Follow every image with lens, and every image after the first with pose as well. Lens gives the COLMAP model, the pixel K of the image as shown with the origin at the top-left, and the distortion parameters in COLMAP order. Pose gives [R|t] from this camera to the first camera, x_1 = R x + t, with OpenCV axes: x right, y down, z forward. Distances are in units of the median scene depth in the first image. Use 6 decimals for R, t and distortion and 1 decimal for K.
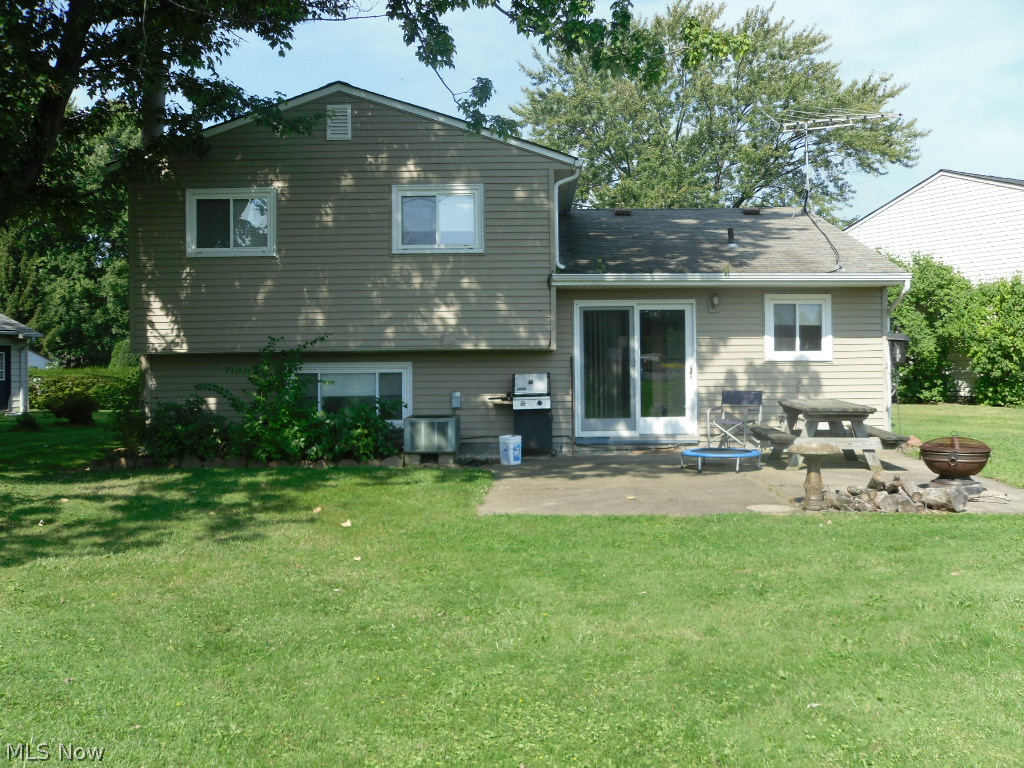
lens RADIAL K [[1033.2, 0, 511.5], [0, 1033.2, 381.9], [0, 0, 1]] dist [-0.012144, 0.000000]
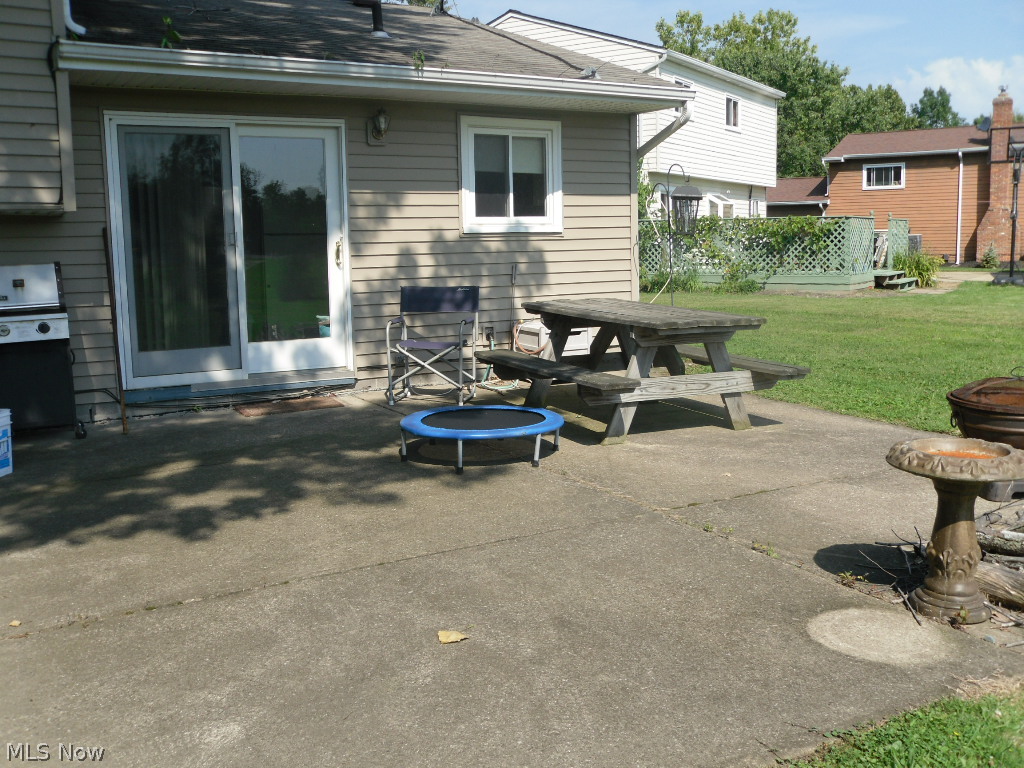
lens RADIAL K [[1033.2, 0, 531.2], [0, 1033.2, 355.3], [0, 0, 1]] dist [-0.012144, 0.000000]
pose [[0.865439, -0.065447, 0.496722, -0.013345], [0.021530, 0.995374, 0.093636, -0.005753], [-0.500552, -0.070342, 0.862844, 0.475841]]
